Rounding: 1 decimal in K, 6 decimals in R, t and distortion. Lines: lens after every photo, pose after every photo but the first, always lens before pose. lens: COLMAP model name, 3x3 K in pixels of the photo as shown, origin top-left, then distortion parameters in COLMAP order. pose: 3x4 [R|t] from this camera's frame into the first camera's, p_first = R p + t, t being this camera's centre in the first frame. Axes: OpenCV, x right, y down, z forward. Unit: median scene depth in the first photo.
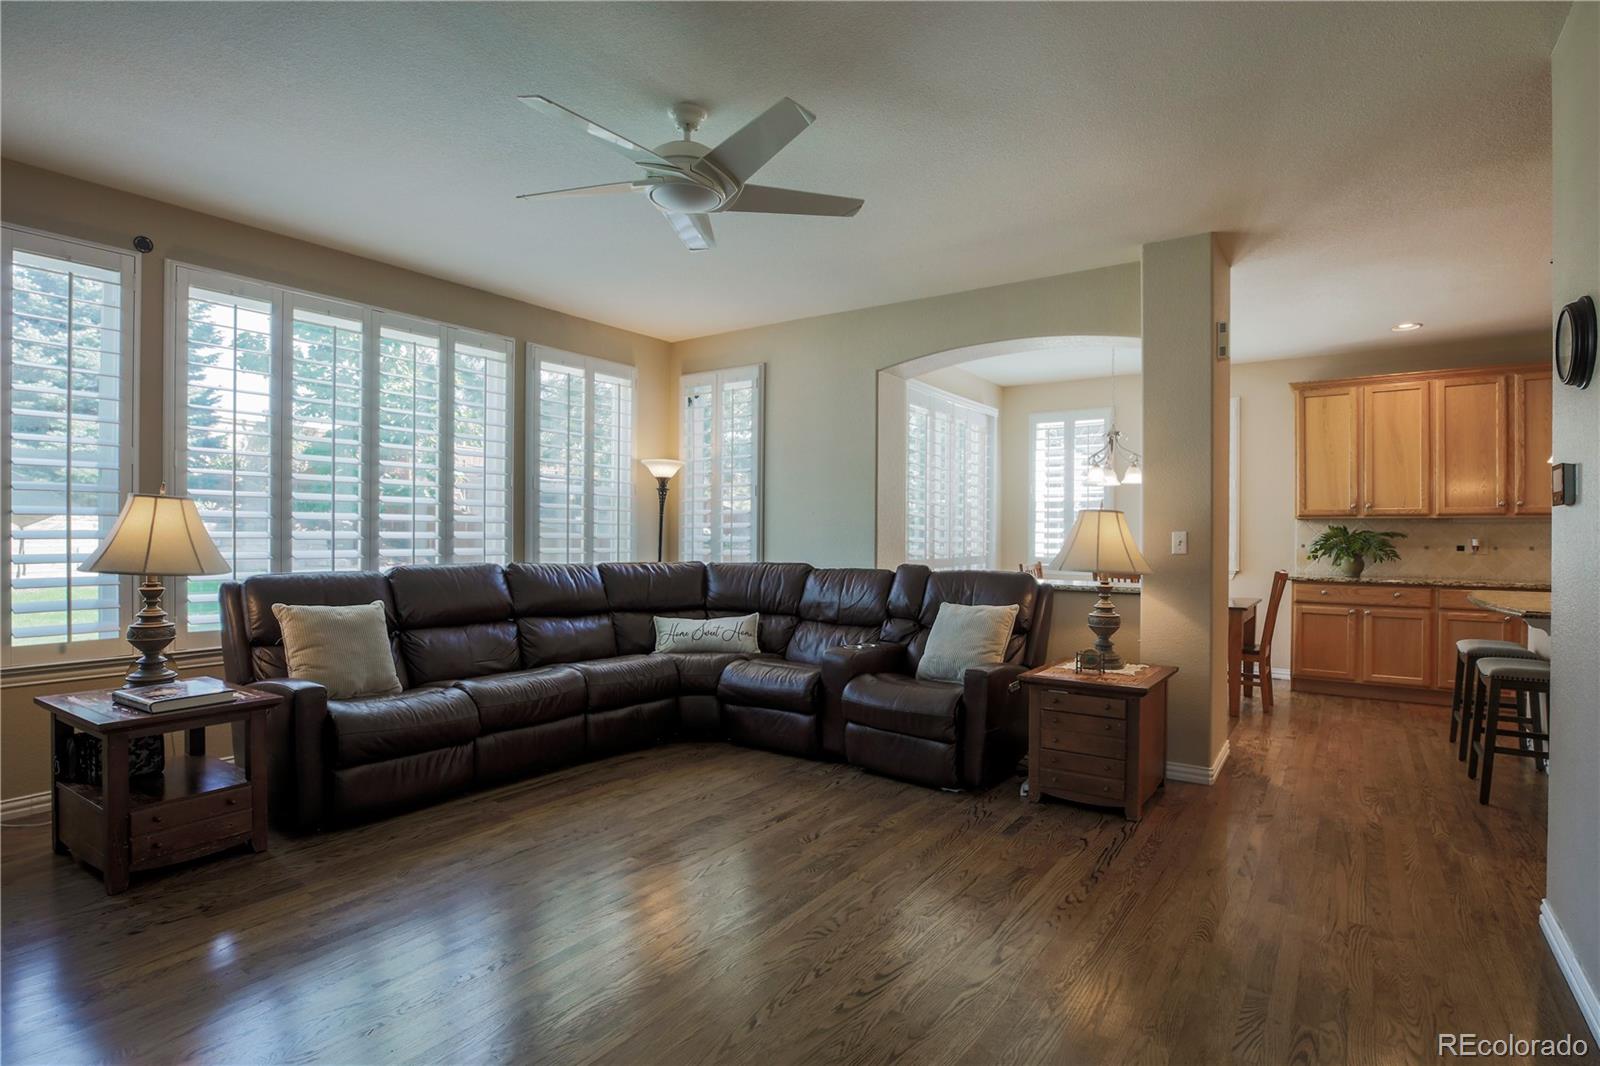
lens RADIAL K [[794.9, 0, 800.0], [0, 794.9, 533.0], [0, 0, 1]] dist [-0.022276, -0.000538]
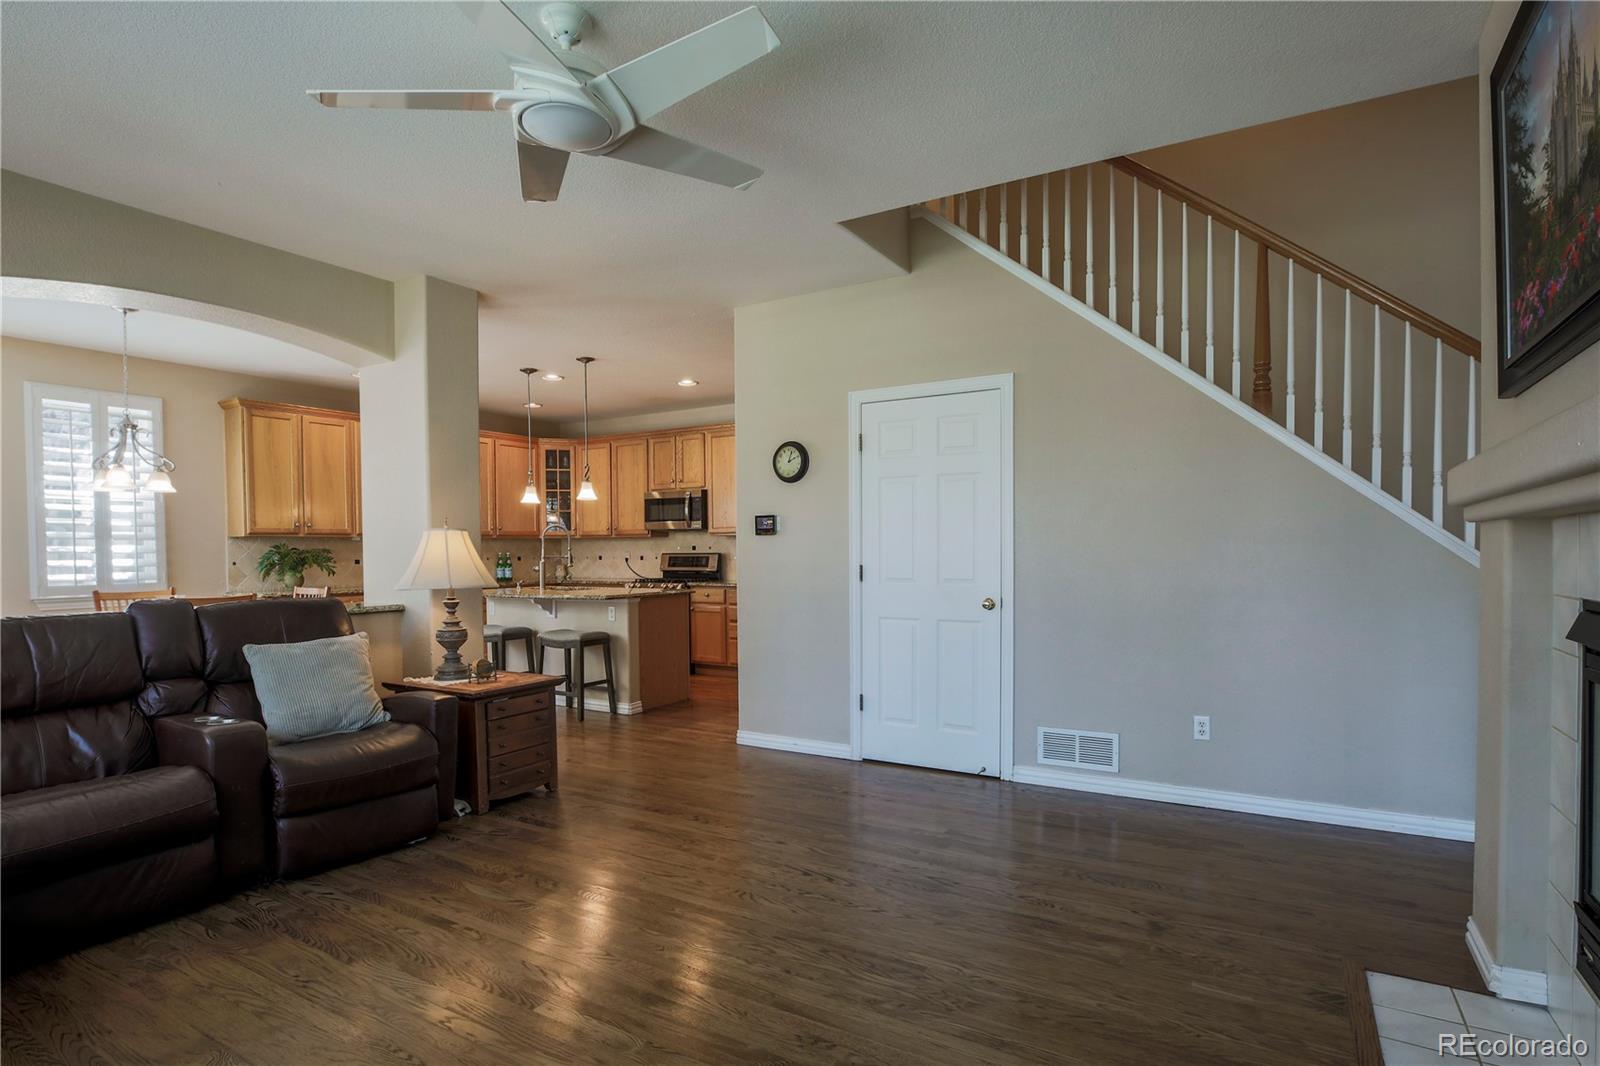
lens RADIAL K [[832.8, 0, 791.3], [0, 832.8, 549.2], [0, 0, 1]] dist [-0.002461, -0.000345]
pose [[-0.057021, -0.005574, 0.998357, -0.515193], [0.008230, 0.999948, 0.006053, -0.002860], [-0.998339, 0.008561, -0.056972, 0.428059]]
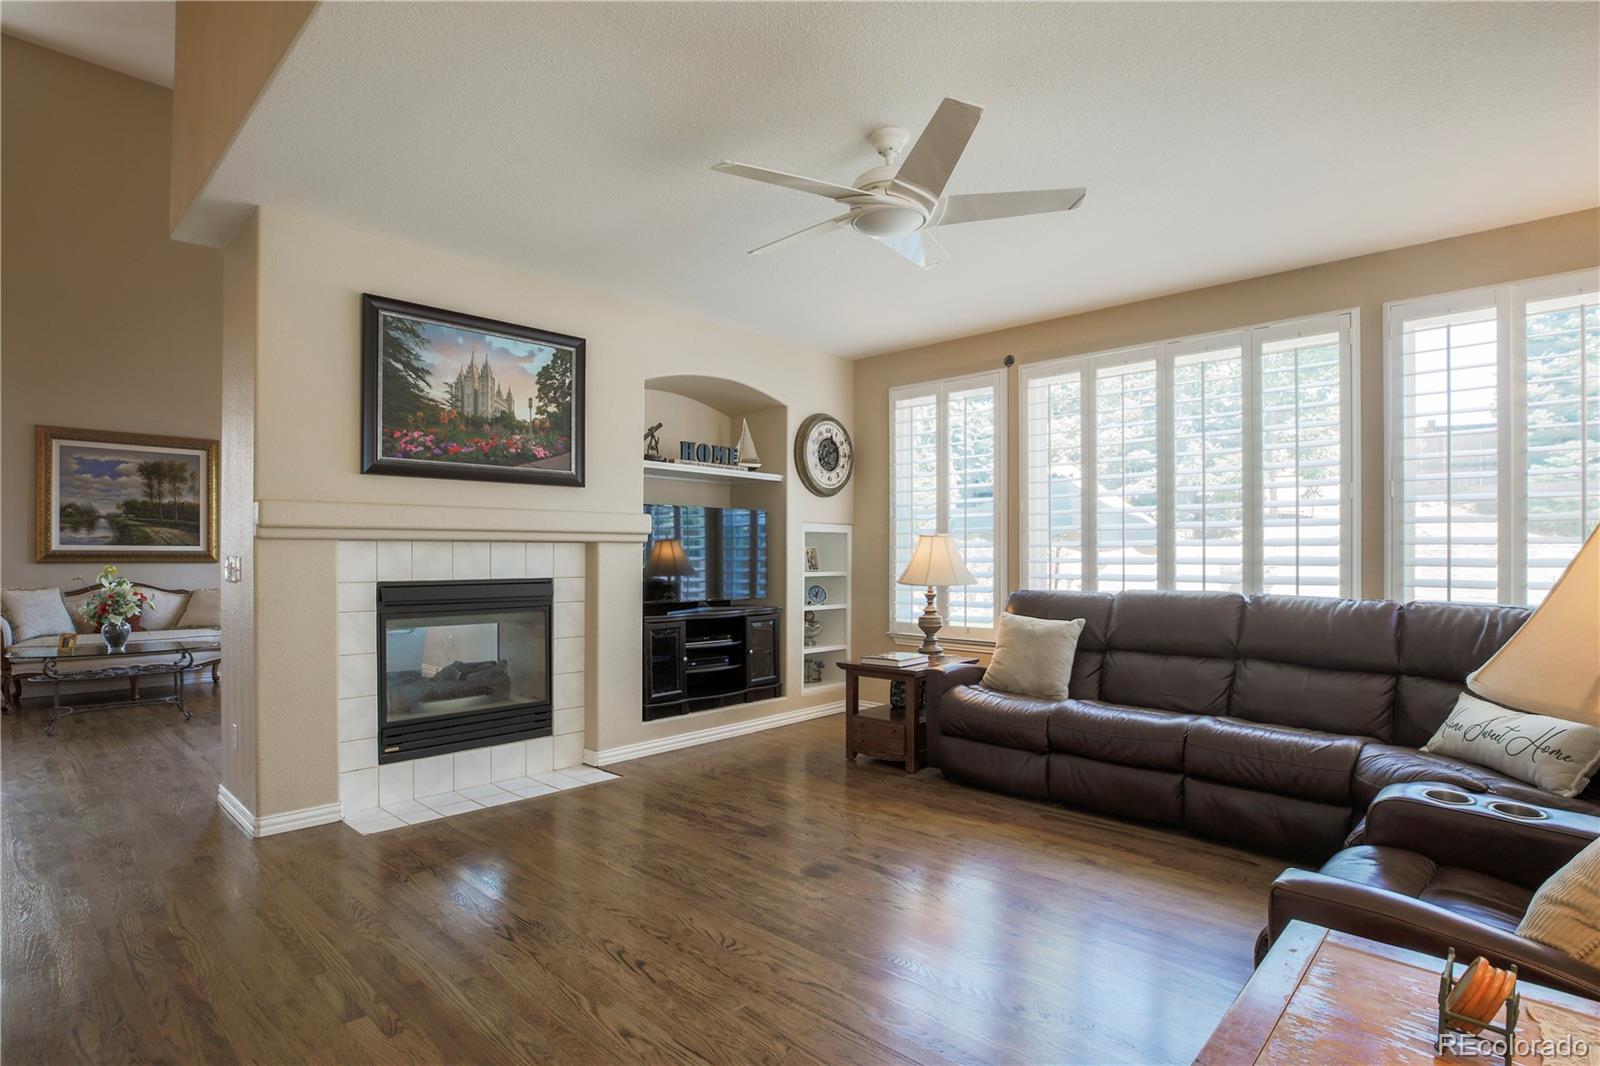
lens RADIAL K [[799.1, 0, 795.4], [0, 799.1, 562.1], [0, 0, 1]] dist [-0.062932, 0.021319]
pose [[-0.145093, -0.001601, -0.989417, 0.438970], [-0.002407, 0.999996, -0.001266, 0.005758], [0.989415, 0.002198, -0.145096, 0.528888]]
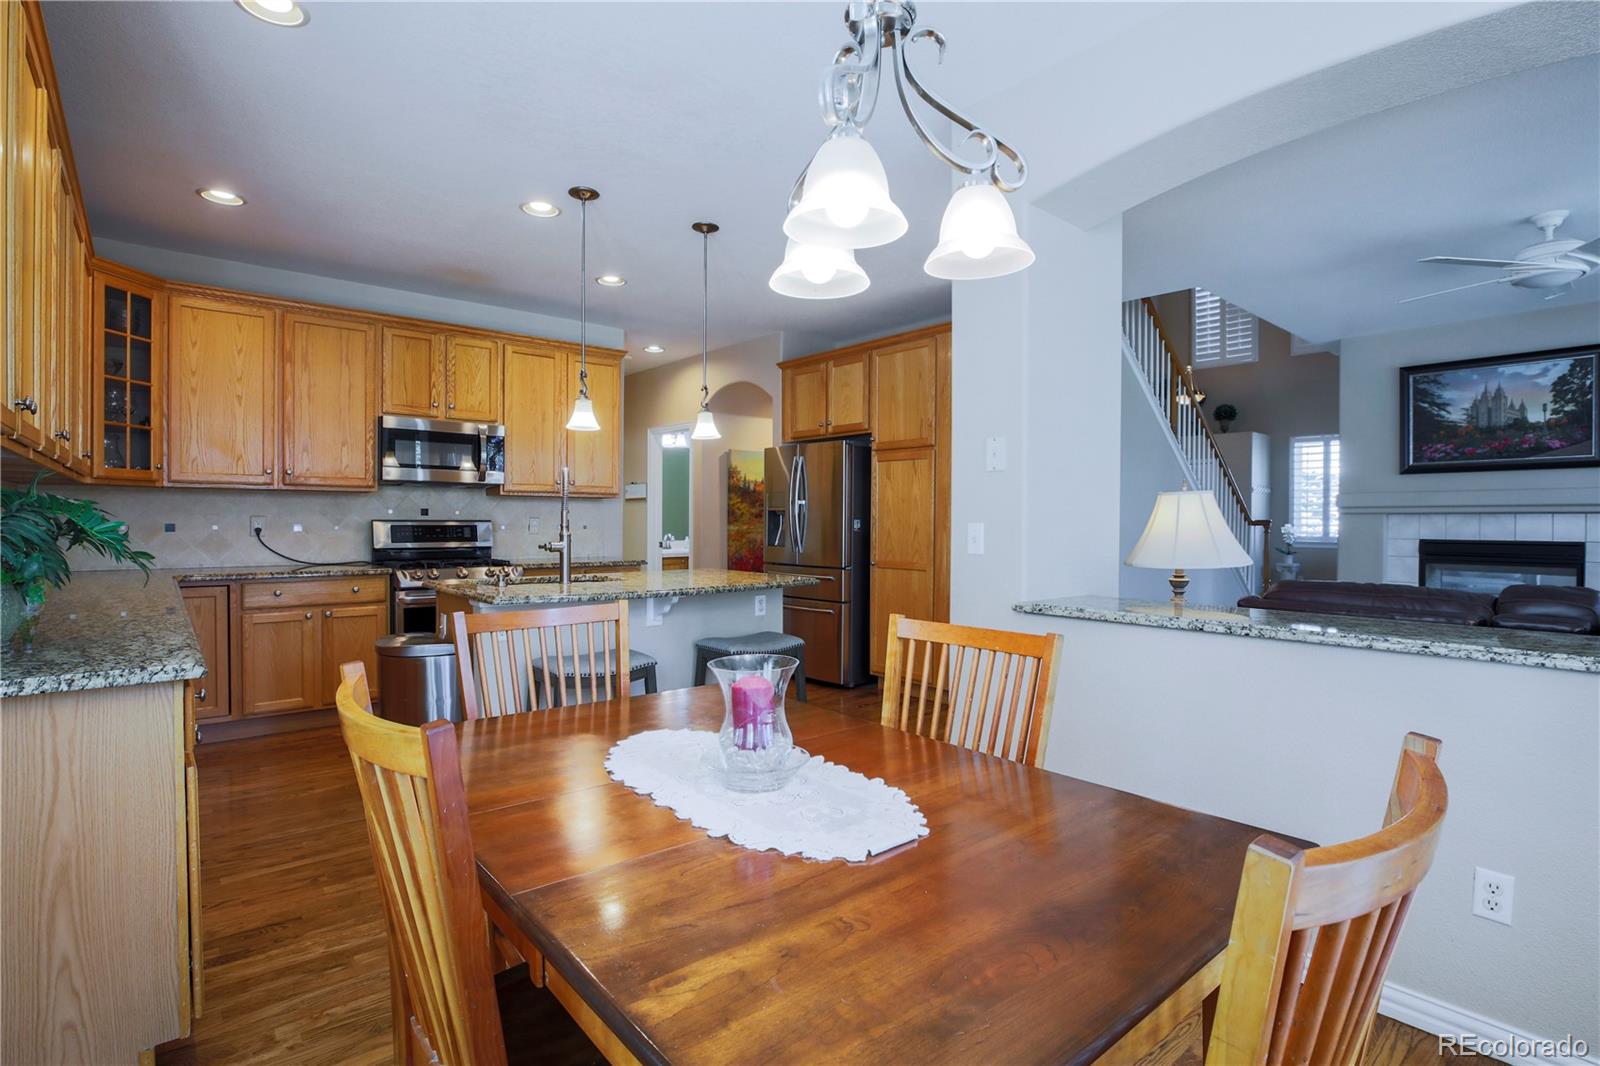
lens RADIAL K [[779.4, 0, 793.6], [0, 779.4, 533.1], [0, 0, 1]] dist [-0.025849, 0.000318]
pose [[-0.966780, -0.016981, 0.255044, 0.396123], [-0.012363, 0.999729, 0.019700, 0.004189], [-0.255310, 0.015893, -0.966729, 1.312247]]
